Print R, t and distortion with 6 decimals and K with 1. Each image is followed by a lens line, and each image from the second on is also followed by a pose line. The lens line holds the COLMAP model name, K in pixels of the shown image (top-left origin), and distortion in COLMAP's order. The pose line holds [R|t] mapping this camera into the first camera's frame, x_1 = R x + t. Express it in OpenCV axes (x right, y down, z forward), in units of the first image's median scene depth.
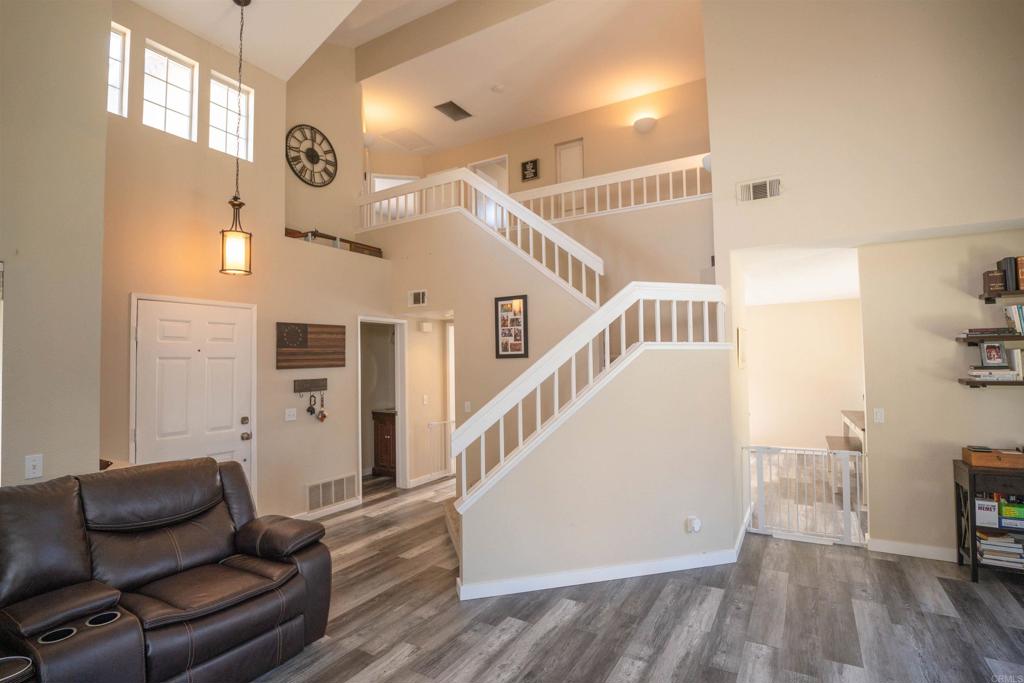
lens RADIAL K [[497.1, 0, 516.9], [0, 497.1, 341.3], [0, 0, 1]] dist [-0.041560, 0.008175]
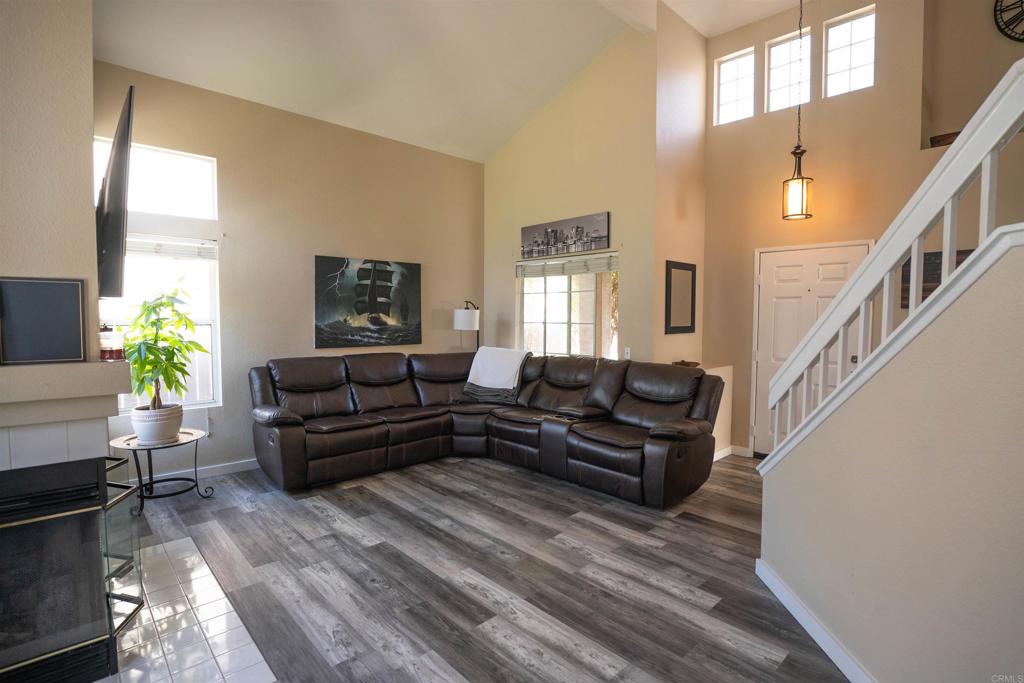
lens RADIAL K [[497.1, 0, 517.7], [0, 497.1, 346.3], [0, 0, 1]] dist [-0.041560, 0.008175]
pose [[-0.281982, 0.072517, -0.956675, 0.907848], [0.041327, 0.997132, 0.063402, 0.070125], [0.958529, -0.021659, -0.284170, 0.978655]]
